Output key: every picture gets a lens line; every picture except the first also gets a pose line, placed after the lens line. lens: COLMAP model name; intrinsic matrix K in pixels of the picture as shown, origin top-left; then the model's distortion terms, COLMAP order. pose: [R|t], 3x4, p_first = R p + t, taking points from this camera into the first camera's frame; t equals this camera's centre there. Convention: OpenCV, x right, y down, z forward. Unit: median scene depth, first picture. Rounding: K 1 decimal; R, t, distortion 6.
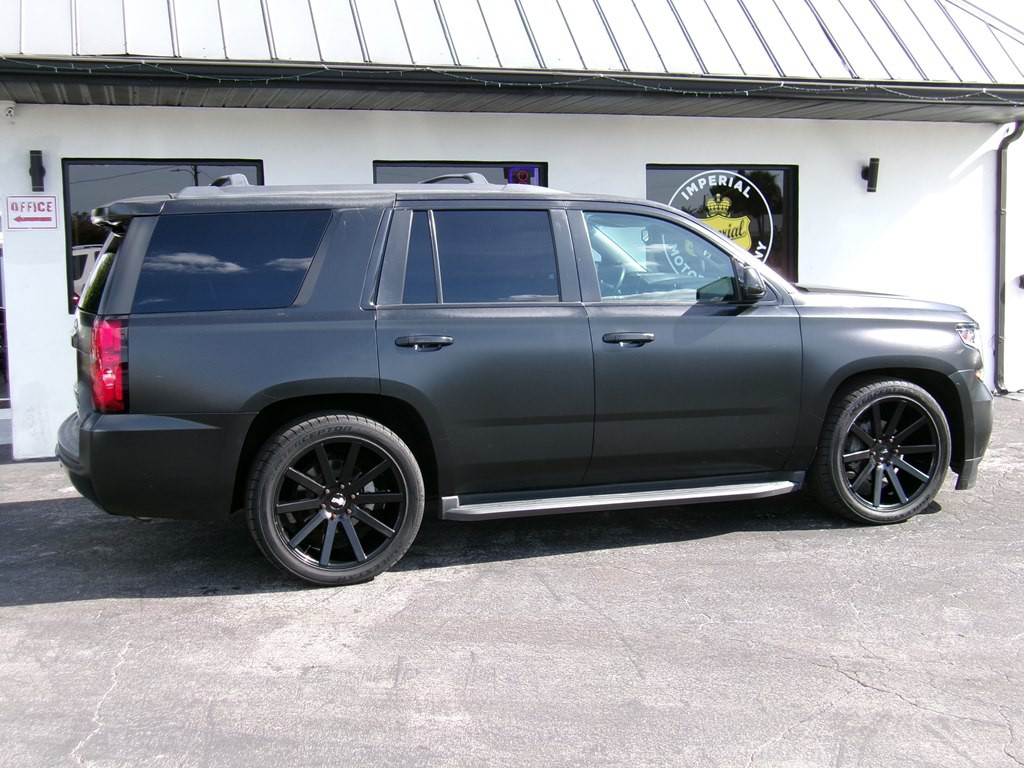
lens RADIAL K [[1253.2, 0, 507.8], [0, 1253.2, 378.6], [0, 0, 1]] dist [-0.003456, 0.000000]
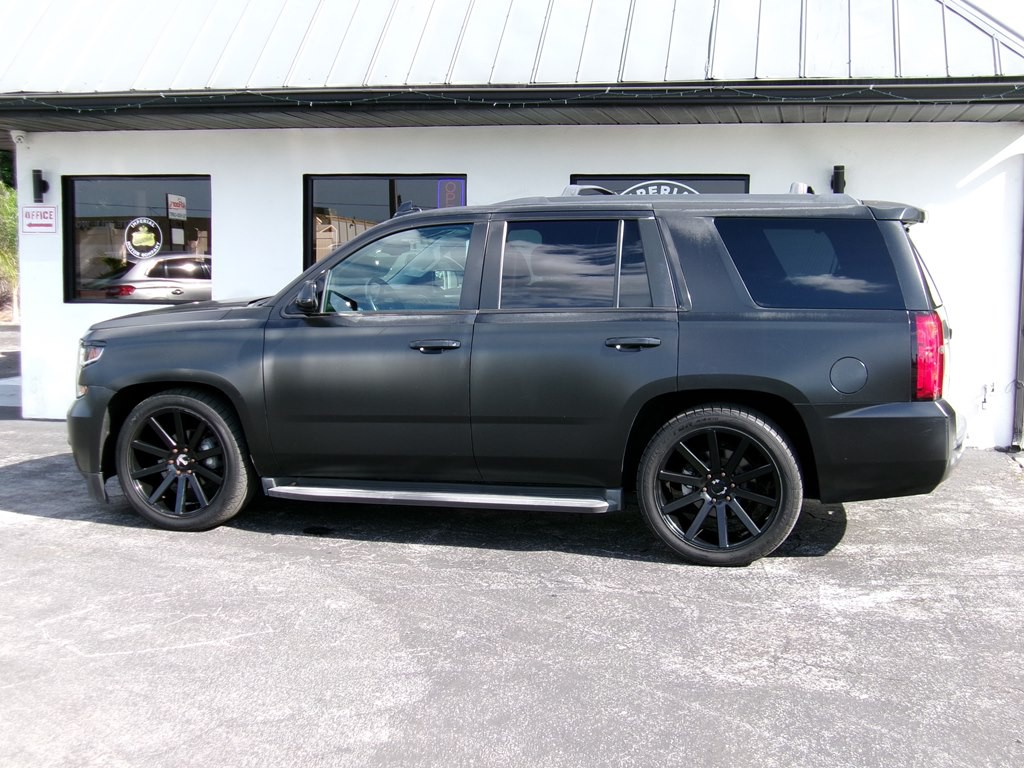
lens RADIAL K [[1253.2, 0, 518.9], [0, 1253.2, 379.5], [0, 0, 1]] dist [-0.003456, 0.000000]
pose [[0.872720, 0.071271, -0.482990, 0.638861], [-0.071342, 0.997285, 0.018253, -0.031654], [0.482980, 0.018528, 0.875435, 0.150568]]
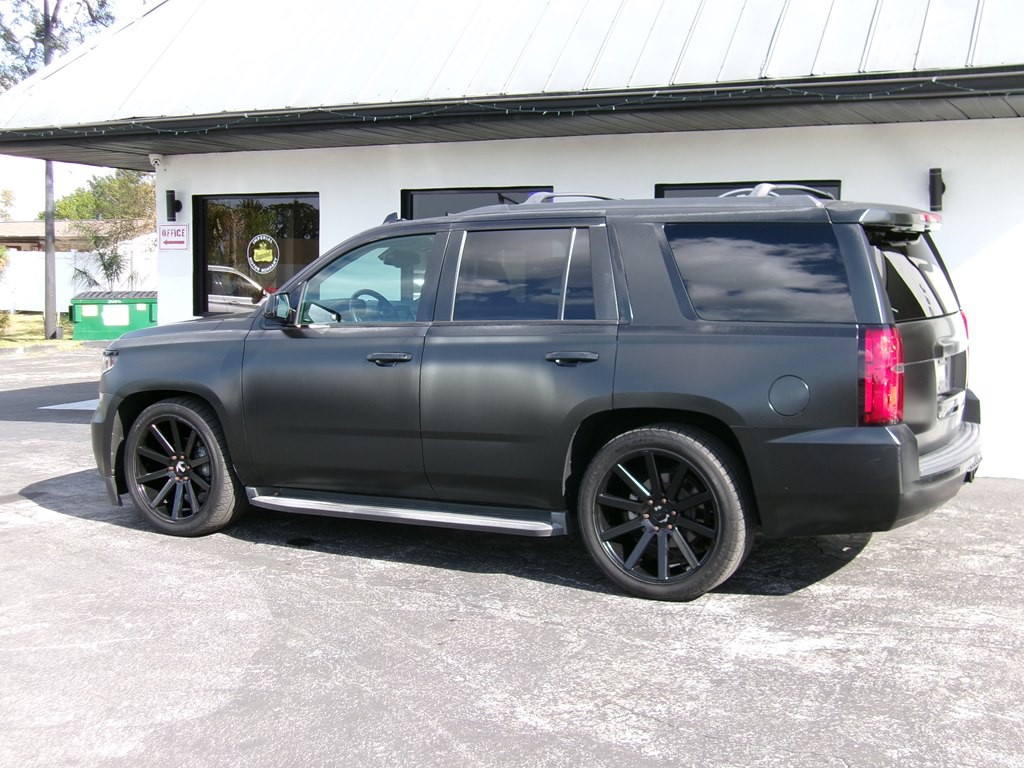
lens RADIAL K [[1253.2, 0, 520.6], [0, 1253.2, 379.2], [0, 0, 1]] dist [-0.003456, 0.000000]
pose [[0.731752, 0.077171, -0.677188, 0.780952], [-0.084610, 0.996169, 0.022095, -0.044469], [0.676299, 0.041129, 0.735478, 0.288126]]
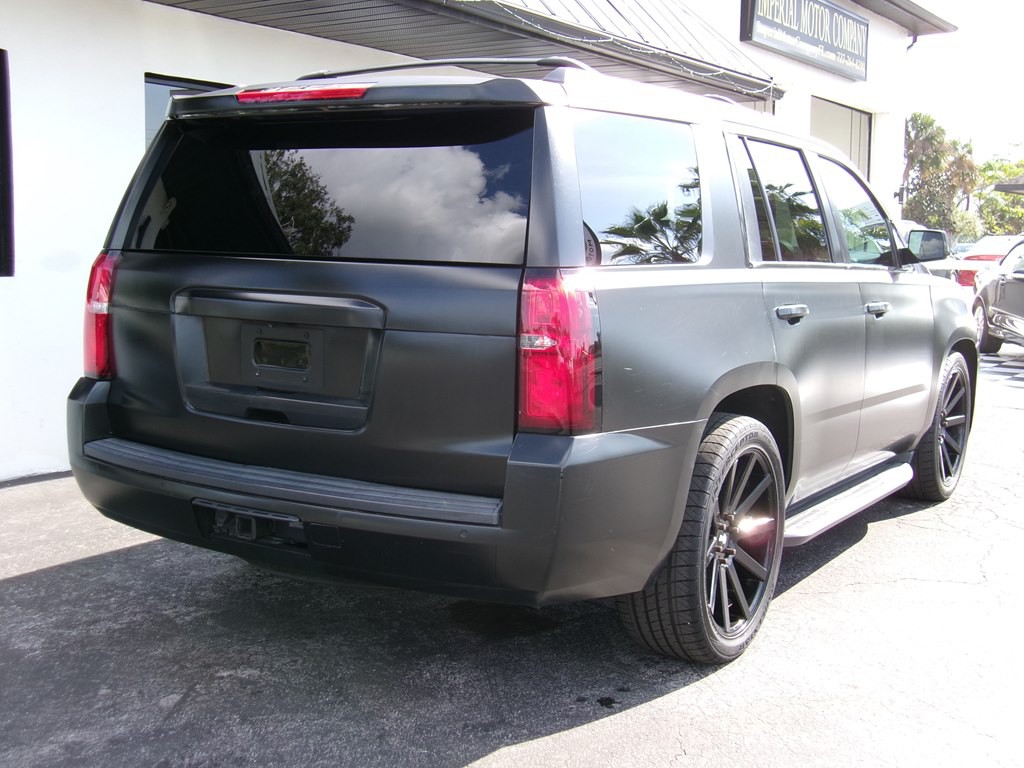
lens RADIAL K [[1253.2, 0, 508.6], [0, 1253.2, 377.8], [0, 0, 1]] dist [-0.003456, 0.000000]
pose [[0.779419, -0.039745, 0.625241, -0.429548], [0.035214, 0.999187, 0.019618, -0.007235], [-0.625512, 0.006727, 0.780185, 0.337015]]
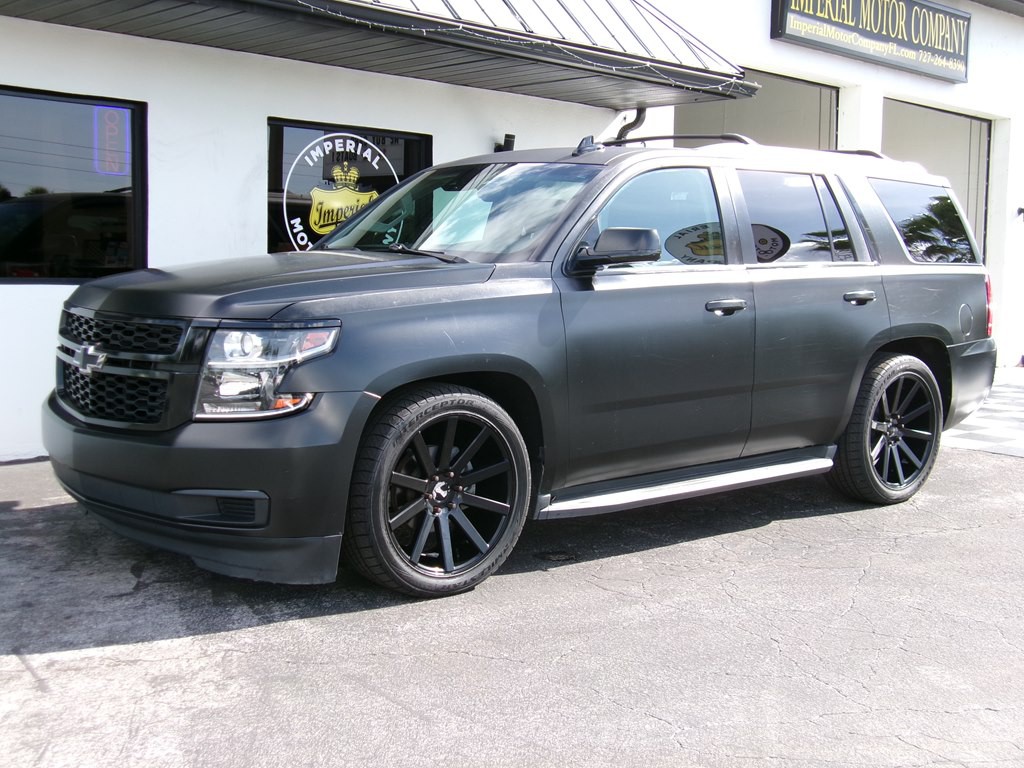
lens RADIAL K [[1253.2, 0, 515.0], [0, 1253.2, 377.9], [0, 0, 1]] dist [-0.003456, 0.000000]
pose [[0.893535, -0.008009, 0.448922, -0.124920], [0.013500, 0.999868, -0.009032, 0.005427], [-0.448791, 0.014131, 0.893525, 0.248769]]
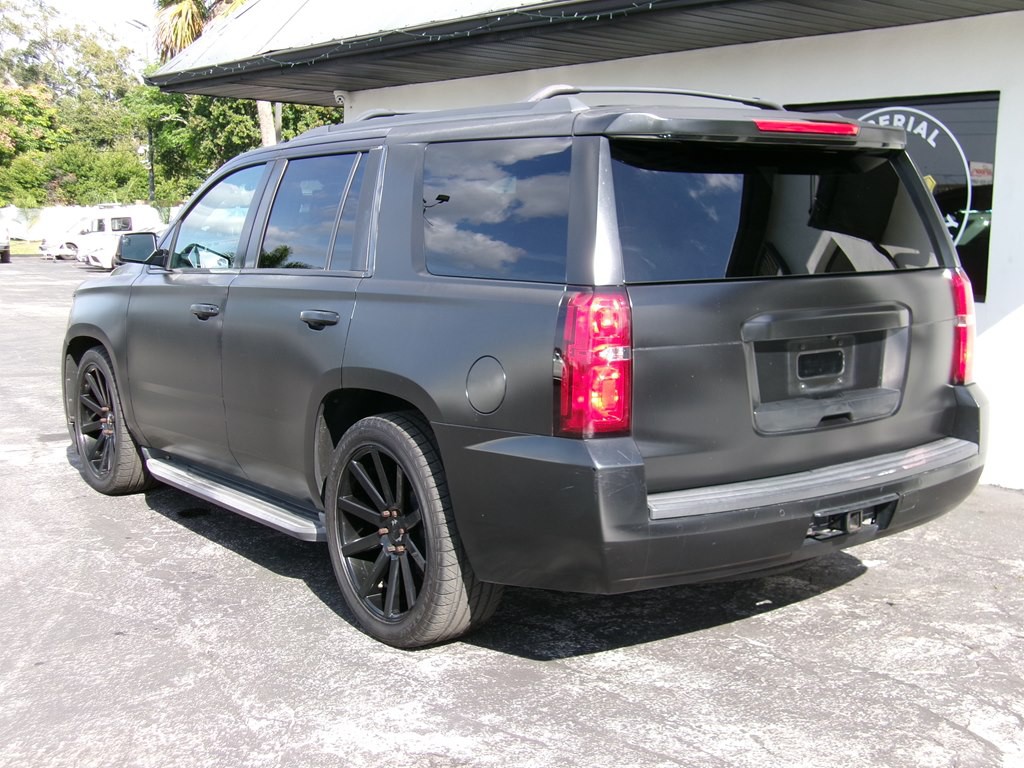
lens RADIAL K [[1253.2, 0, 520.8], [0, 1253.2, 389.3], [0, 0, 1]] dist [-0.003456, 0.000000]
pose [[0.390231, 0.146416, -0.909001, 0.856129], [-0.112944, 0.987431, 0.110563, -0.080812], [0.913763, 0.059521, 0.401863, 0.655938]]
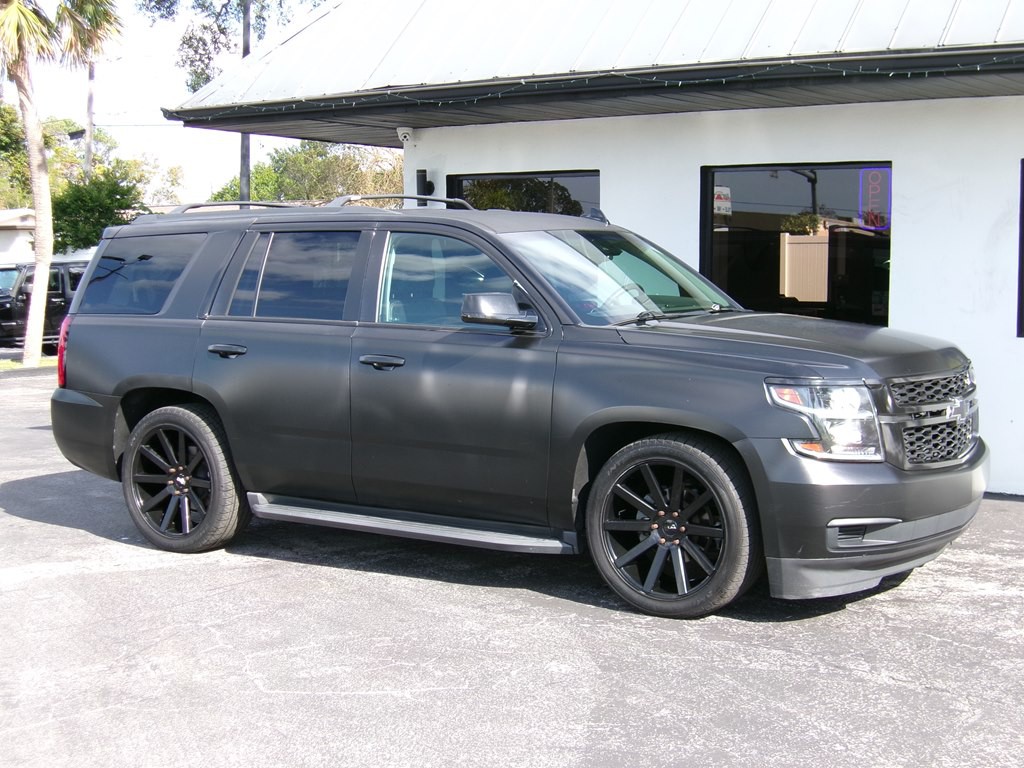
lens RADIAL K [[1578.3, 0, 516.0], [0, 1578.3, 374.6], [0, 0, 1]] dist [-0.112917, 0.000000]
pose [[0.606411, 0.073777, -0.791721, 0.778084], [-0.091194, 0.995569, 0.022924, -0.040610], [0.789904, 0.058299, 0.610453, 0.222843]]
